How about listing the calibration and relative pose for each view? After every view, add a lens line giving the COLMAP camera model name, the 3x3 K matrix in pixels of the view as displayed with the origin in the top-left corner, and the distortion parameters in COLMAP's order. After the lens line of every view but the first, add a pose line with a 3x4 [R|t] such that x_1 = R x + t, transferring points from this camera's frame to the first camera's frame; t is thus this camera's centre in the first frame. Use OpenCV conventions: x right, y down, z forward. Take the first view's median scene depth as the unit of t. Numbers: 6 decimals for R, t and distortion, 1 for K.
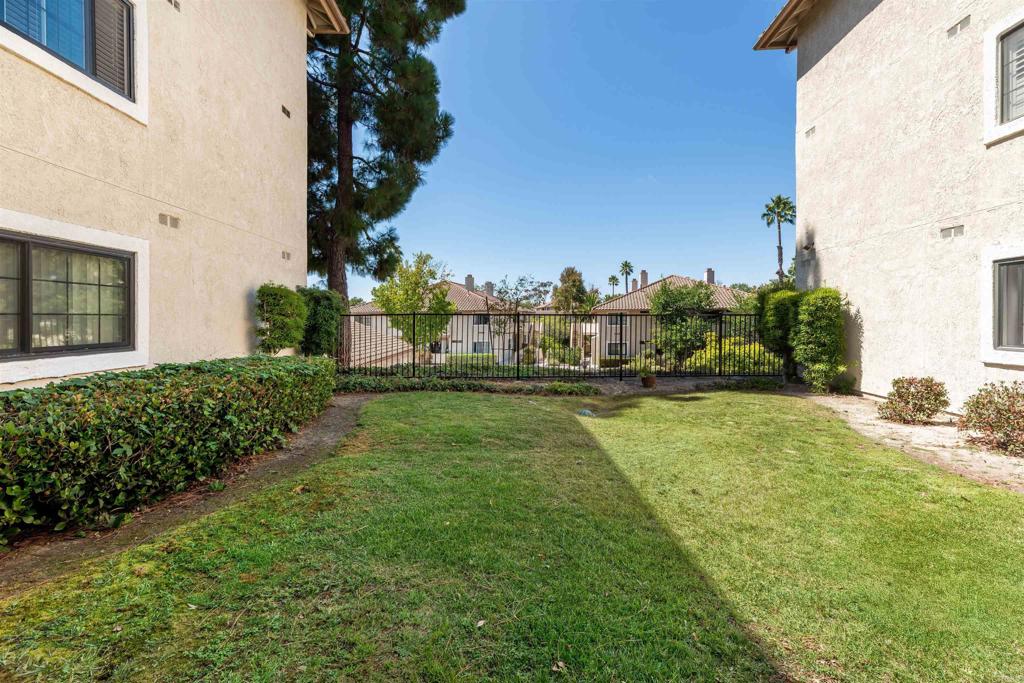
lens RADIAL K [[452.2, 0, 513.7], [0, 452.2, 317.1], [0, 0, 1]] dist [0.003318, 0.000827]
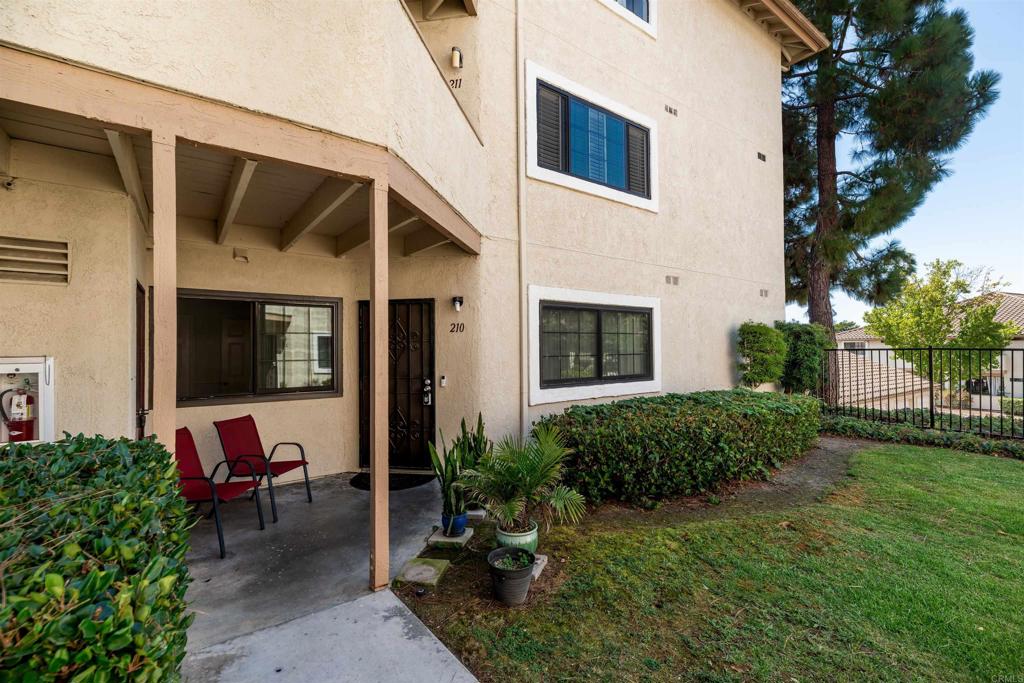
lens RADIAL K [[446.2, 0, 519.1], [0, 446.2, 331.5], [0, 0, 1]] dist [0.014903, -0.000638]
pose [[0.570231, -0.025036, -0.821102, 0.039673], [0.005555, 0.999630, -0.026622, -0.038096], [0.821465, 0.010620, 0.570160, -0.095438]]
